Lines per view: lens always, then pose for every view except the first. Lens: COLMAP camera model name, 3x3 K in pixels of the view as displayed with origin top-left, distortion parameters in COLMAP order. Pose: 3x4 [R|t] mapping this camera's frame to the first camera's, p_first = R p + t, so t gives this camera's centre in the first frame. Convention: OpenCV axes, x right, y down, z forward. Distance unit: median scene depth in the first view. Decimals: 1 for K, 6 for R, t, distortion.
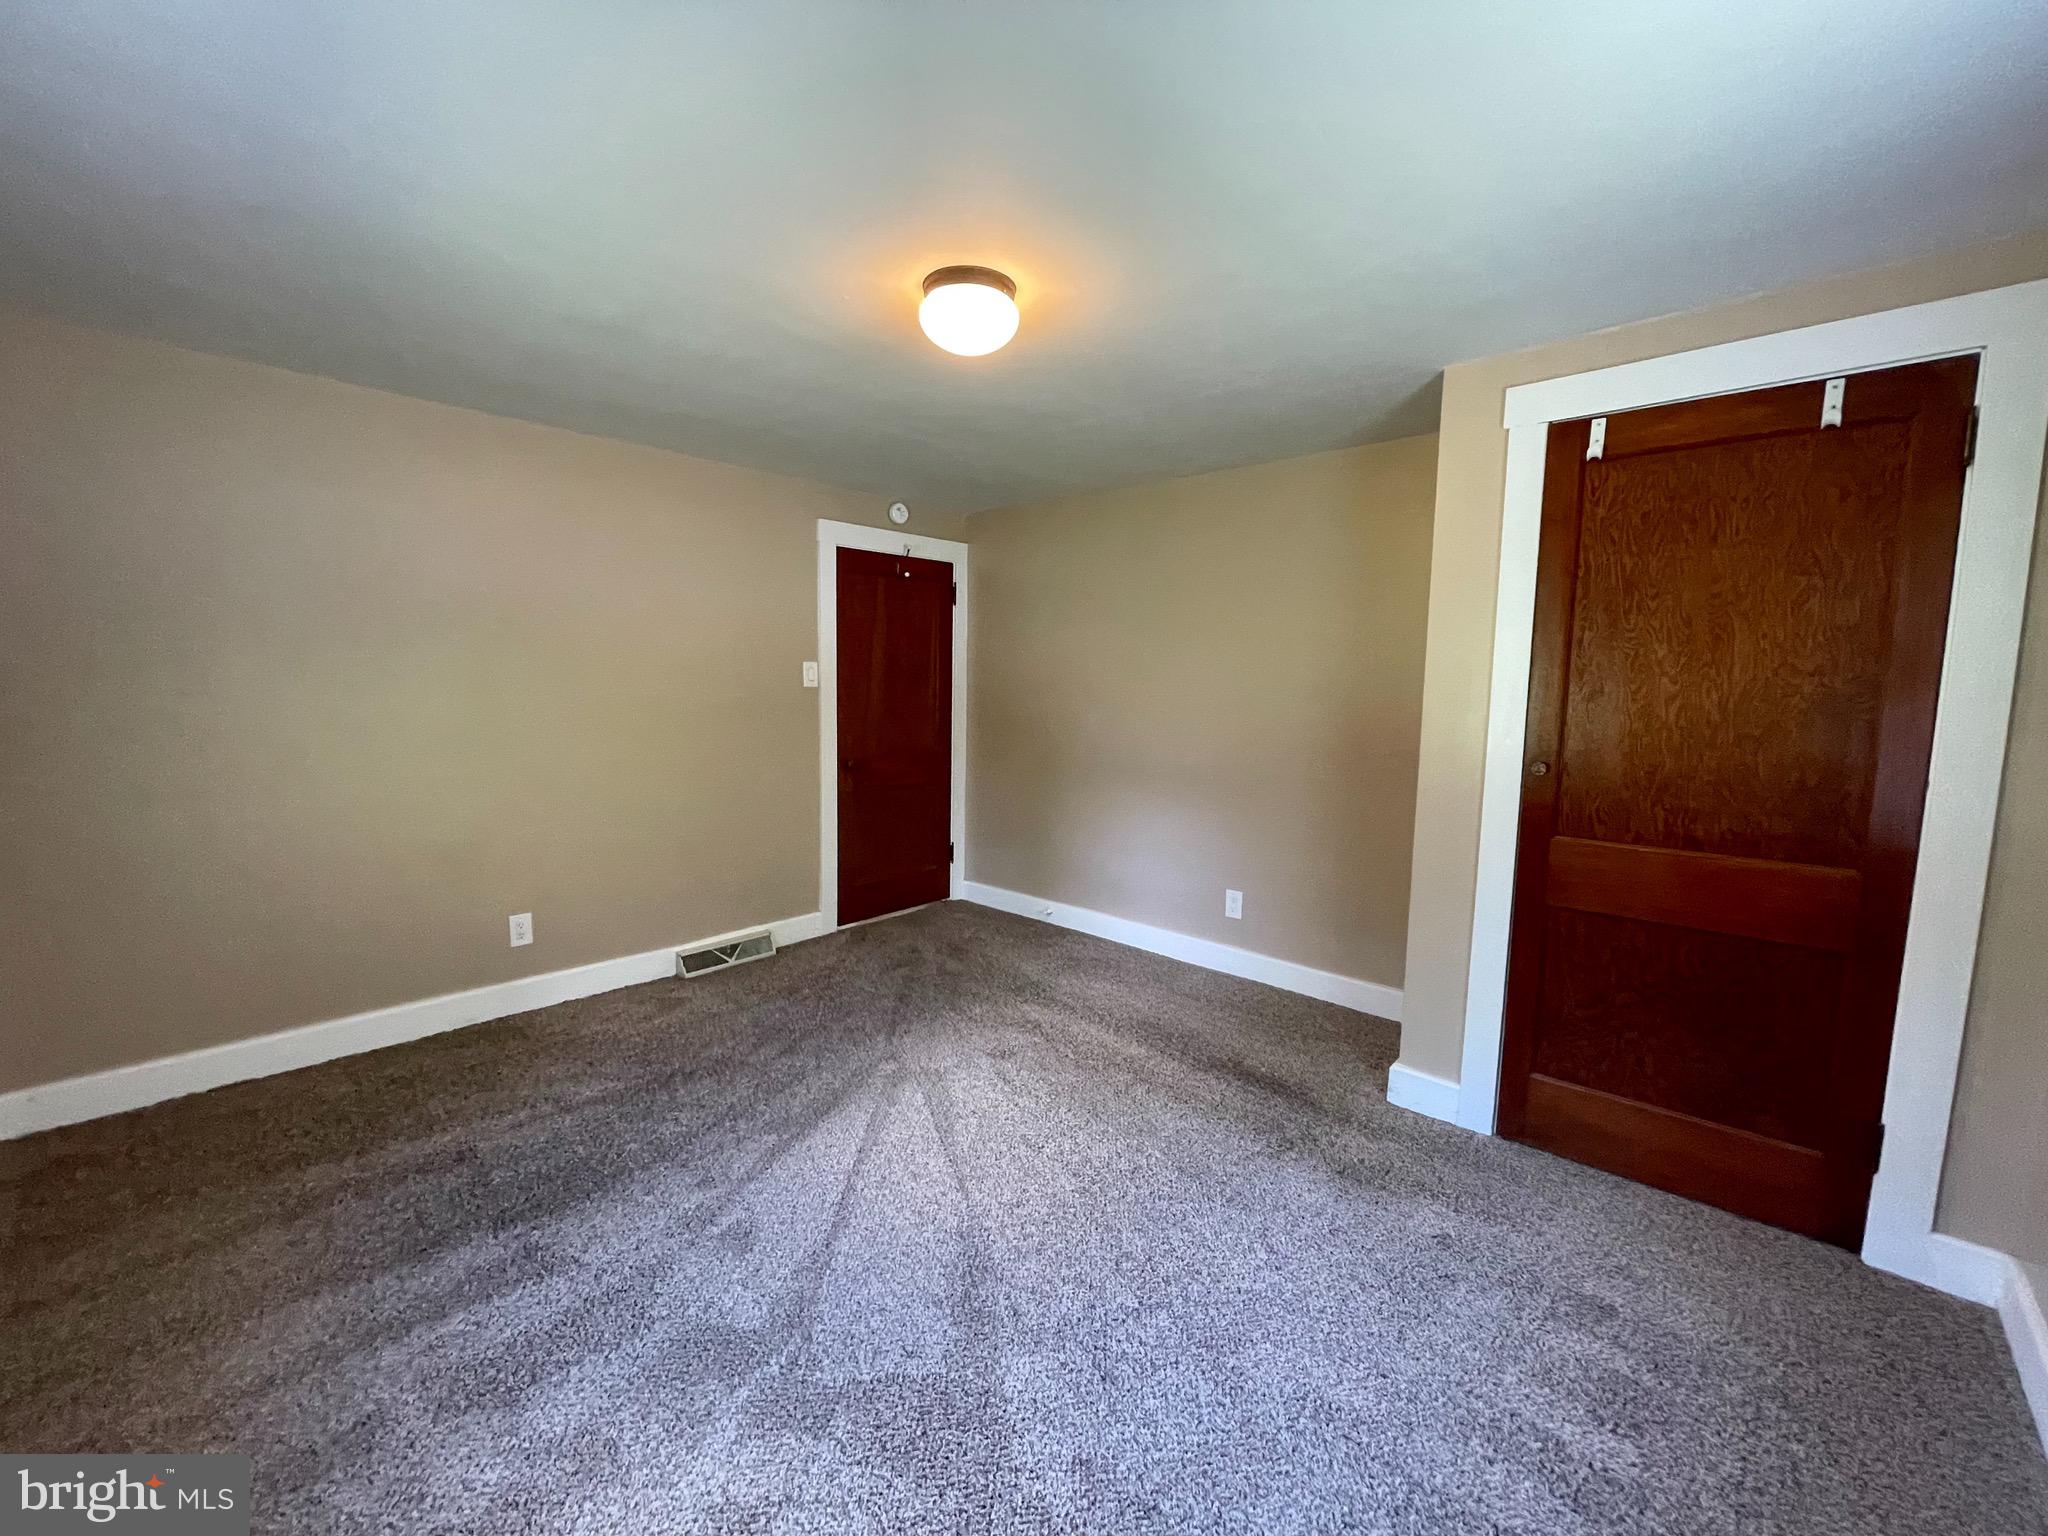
lens RADIAL K [[828.5, 0, 1007.8], [0, 828.5, 760.9], [0, 0, 1]] dist [-0.001064, -0.000283]
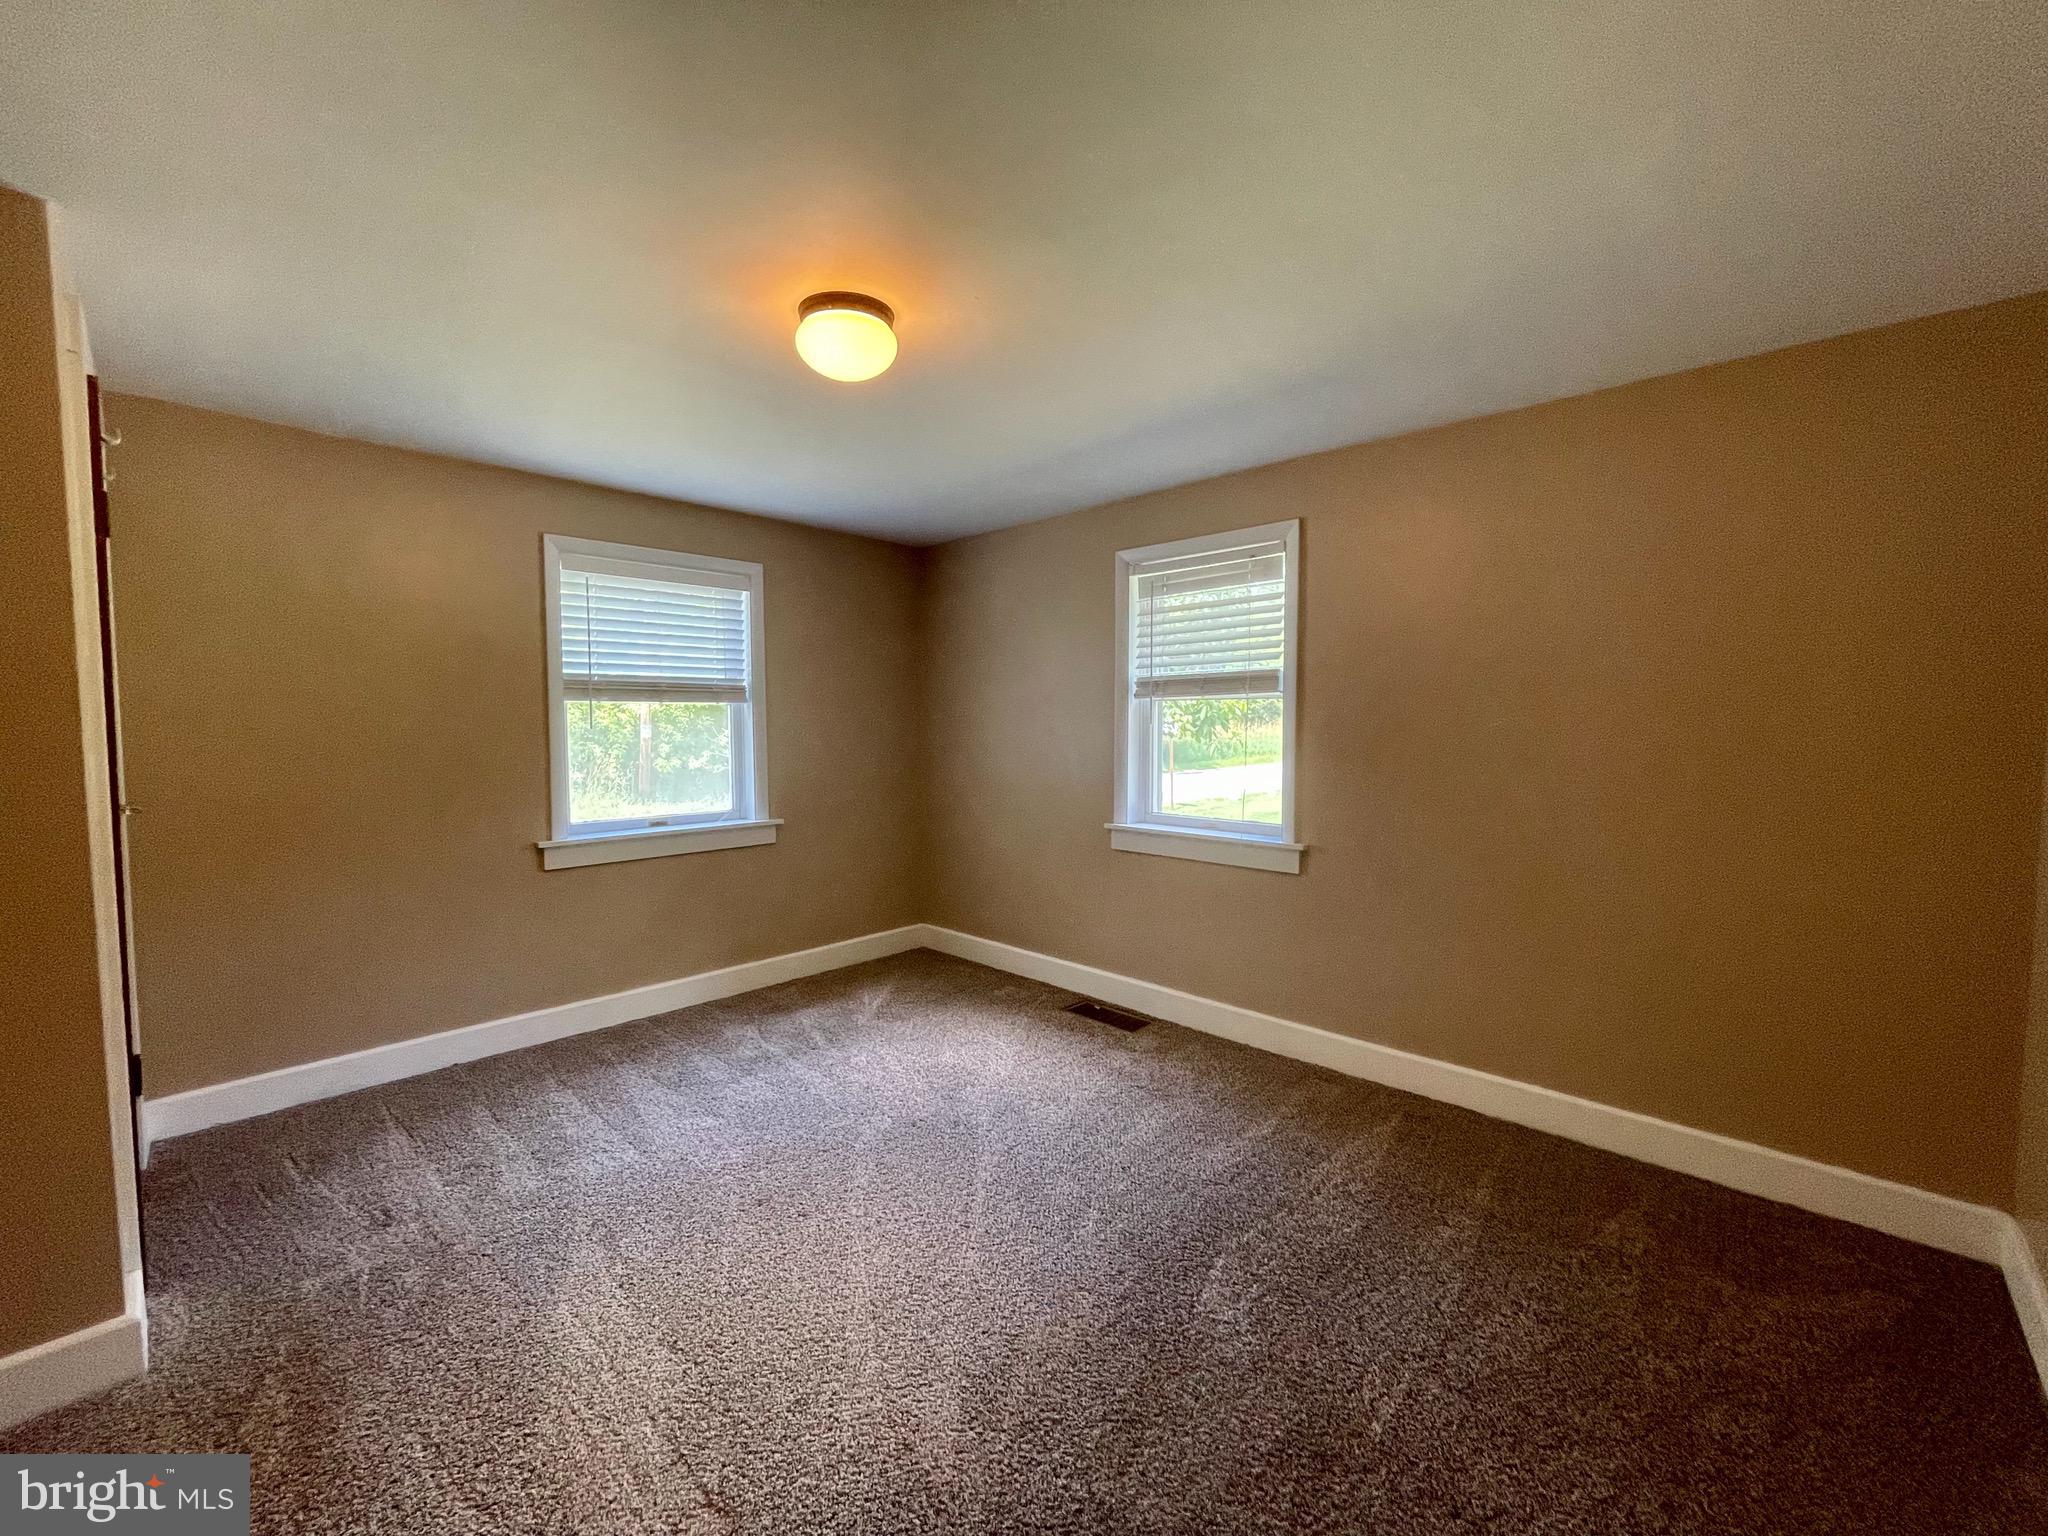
lens RADIAL K [[819.9, 0, 1007.2], [0, 819.9, 765.3], [0, 0, 1]] dist [0.014540, -0.012275]
pose [[-0.999626, -0.017637, 0.020922, -0.225653], [-0.014019, 0.986698, 0.161956, -0.175485], [-0.023500, 0.161602, -0.986576, 1.755479]]
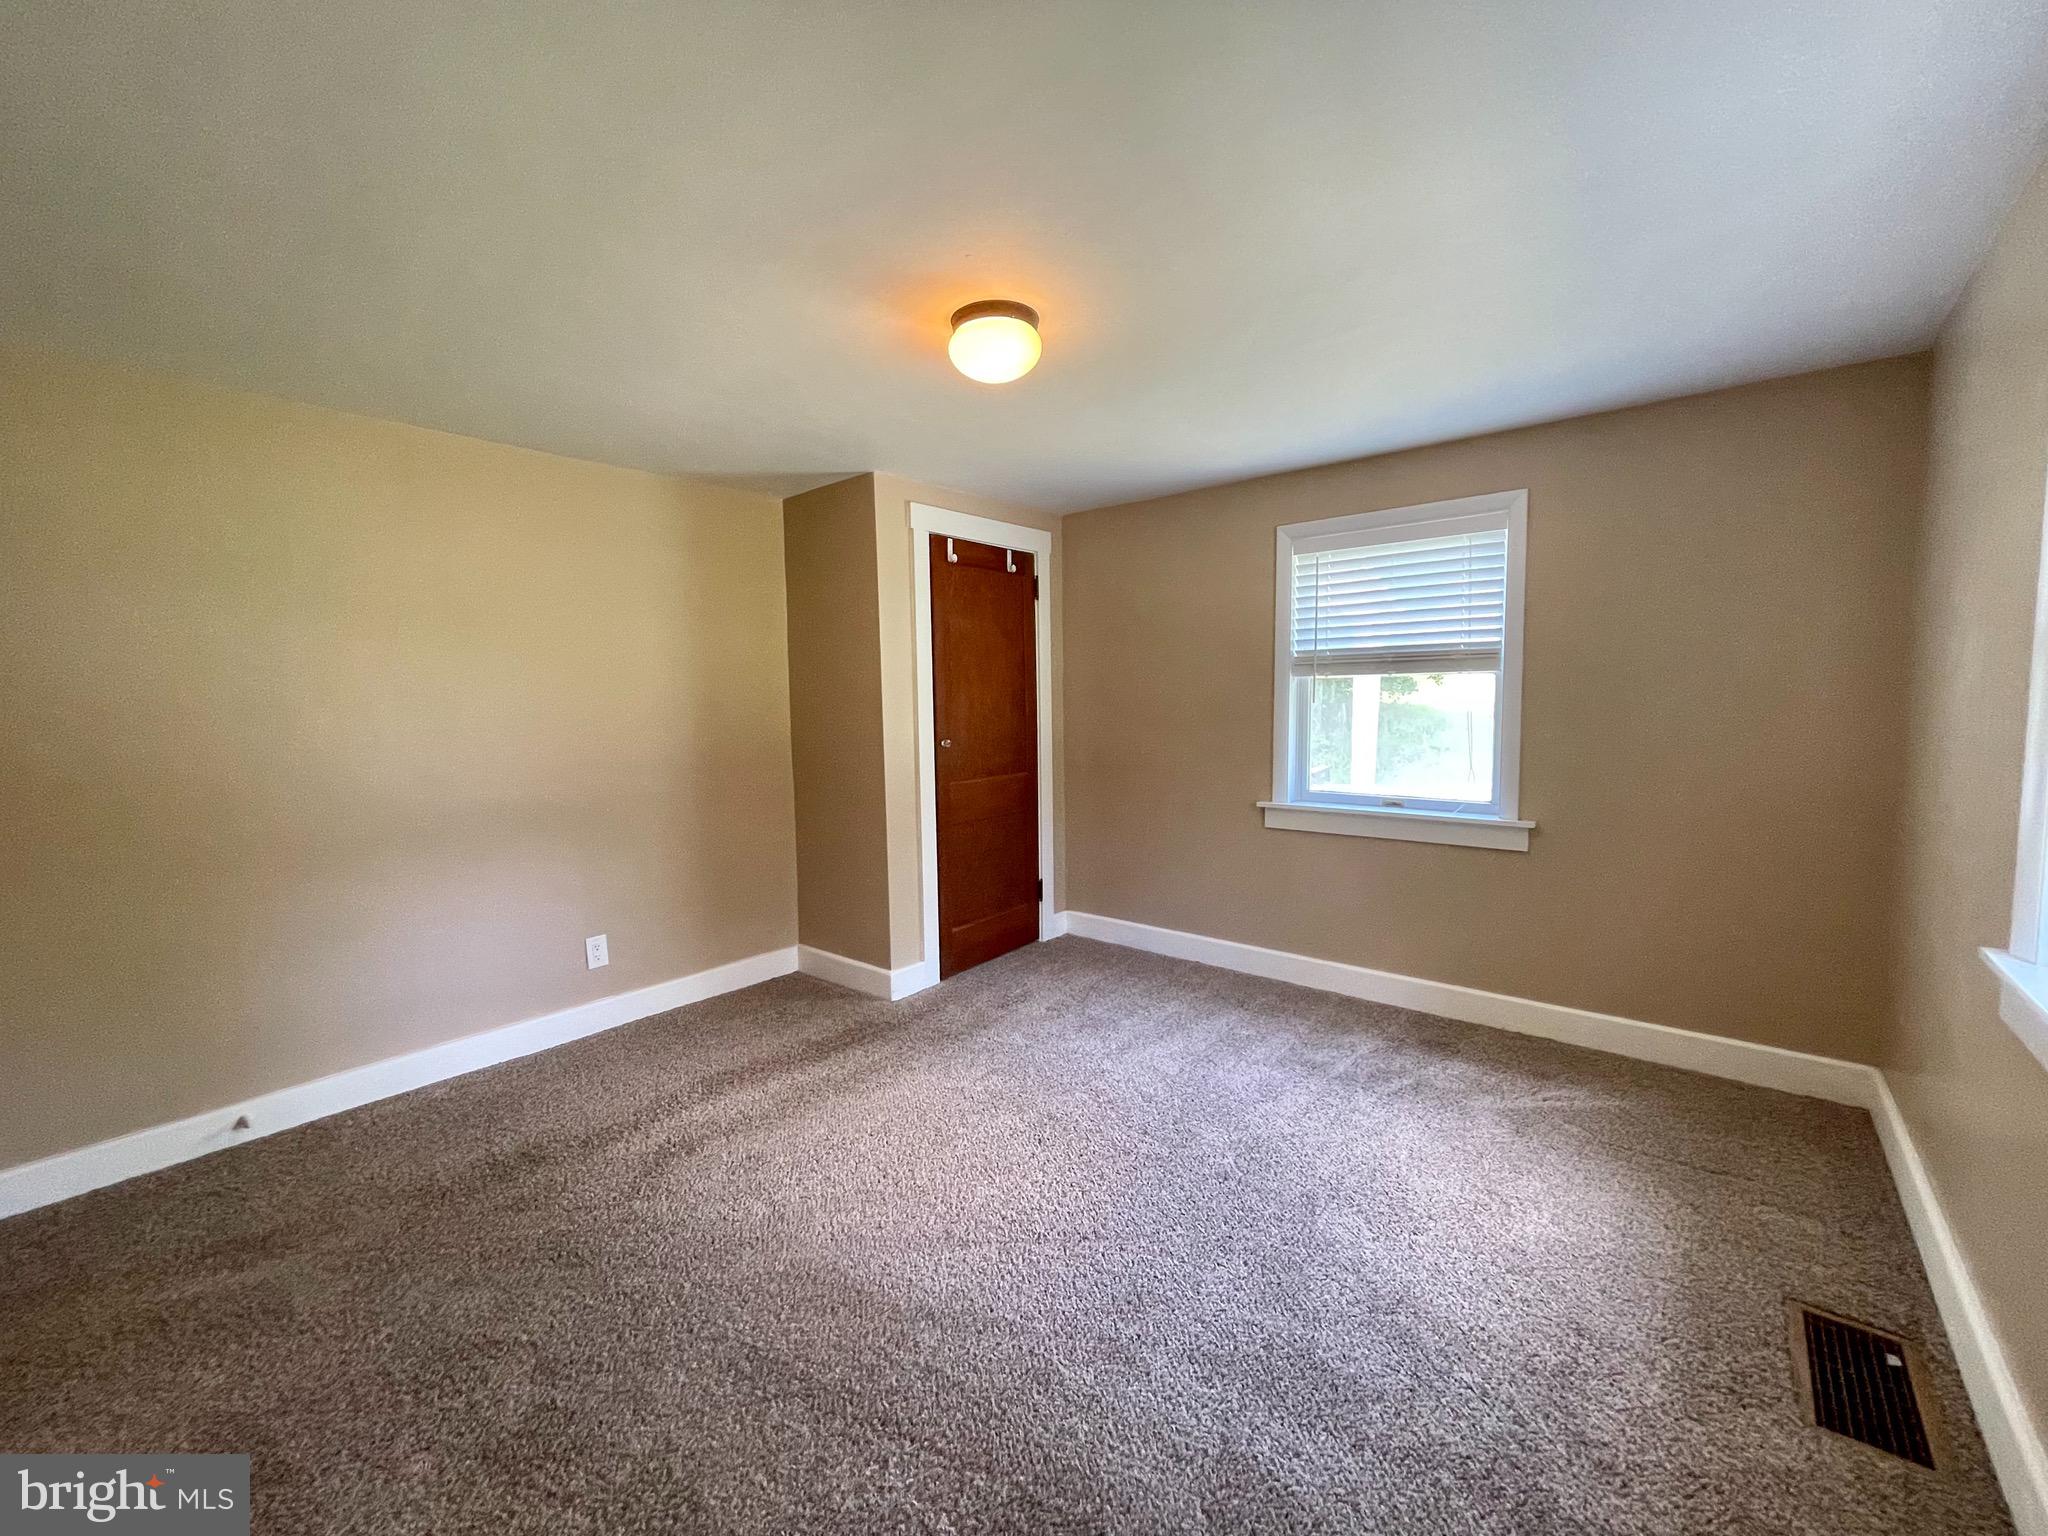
lens RADIAL K [[828.5, 0, 1007.8], [0, 828.5, 760.9], [0, 0, 1]] dist [-0.001064, -0.000283]
pose [[-0.050988, -0.091523, 0.994497, -0.989988], [0.118480, 0.988205, 0.097018, -0.100251], [-0.991647, 0.122774, -0.039543, 0.939724]]
